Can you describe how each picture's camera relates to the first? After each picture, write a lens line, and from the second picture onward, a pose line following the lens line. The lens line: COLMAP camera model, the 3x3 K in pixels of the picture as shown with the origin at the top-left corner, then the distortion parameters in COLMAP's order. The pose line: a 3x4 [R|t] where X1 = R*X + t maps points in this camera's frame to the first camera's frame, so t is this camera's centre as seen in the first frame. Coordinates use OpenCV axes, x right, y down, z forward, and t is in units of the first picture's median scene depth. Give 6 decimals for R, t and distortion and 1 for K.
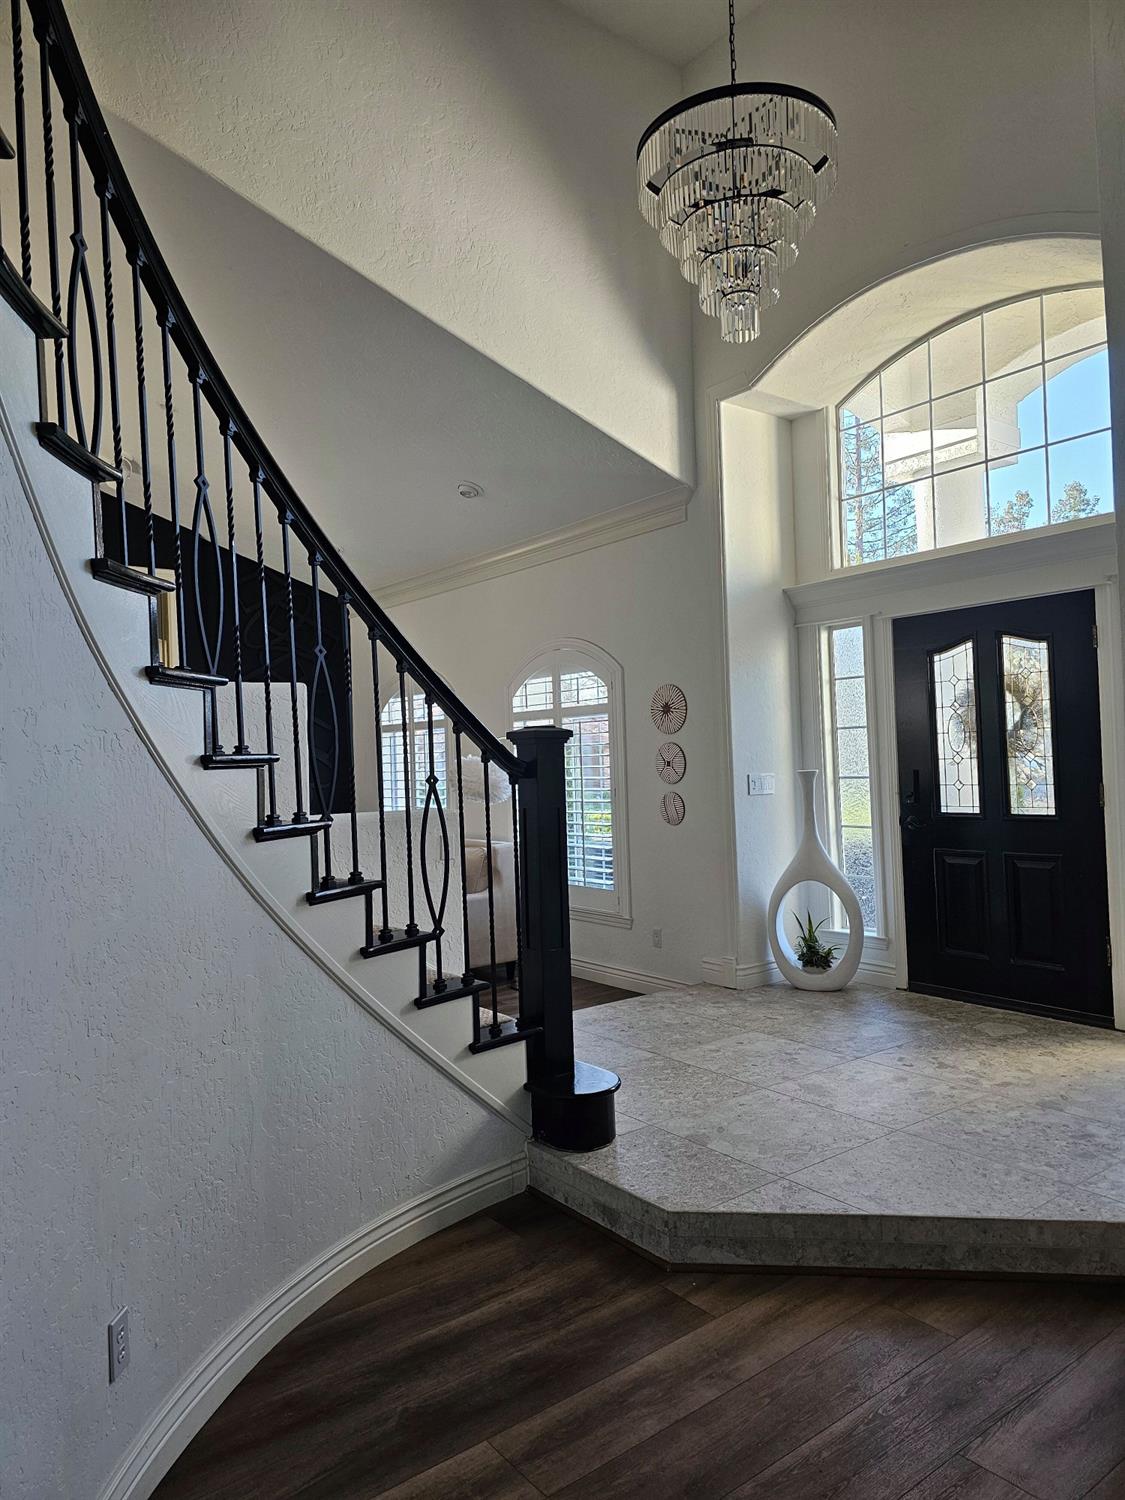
lens RADIAL K [[1007.3, 0, 562.5], [0, 1007.3, 750.0], [0, 0, 1]] dist [0.058415, -0.059947]
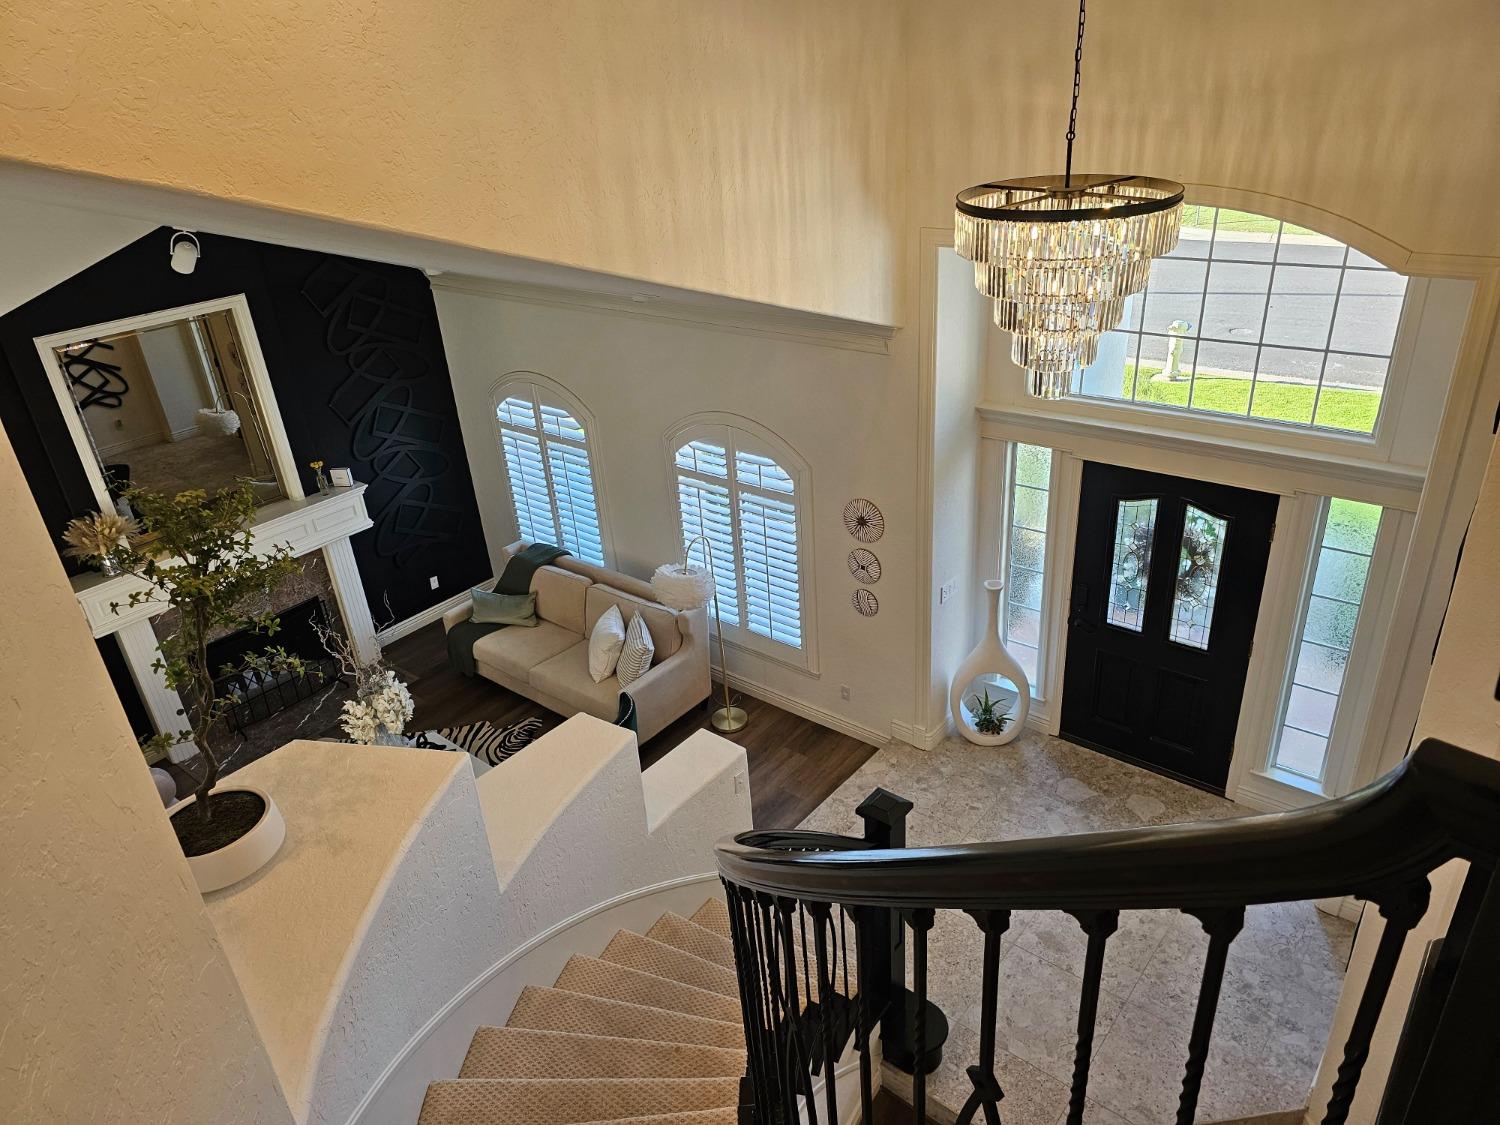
lens RADIAL K [[1010.1, 0, 738.5], [0, 1010.1, 573.3], [0, 0, 1]] dist [0.052330, -0.053141]
pose [[0.974962, -0.130919, 0.179750, -0.250720], [0.033518, 0.885608, 0.463223, -0.553119], [-0.219832, -0.445600, 0.867822, 0.092181]]
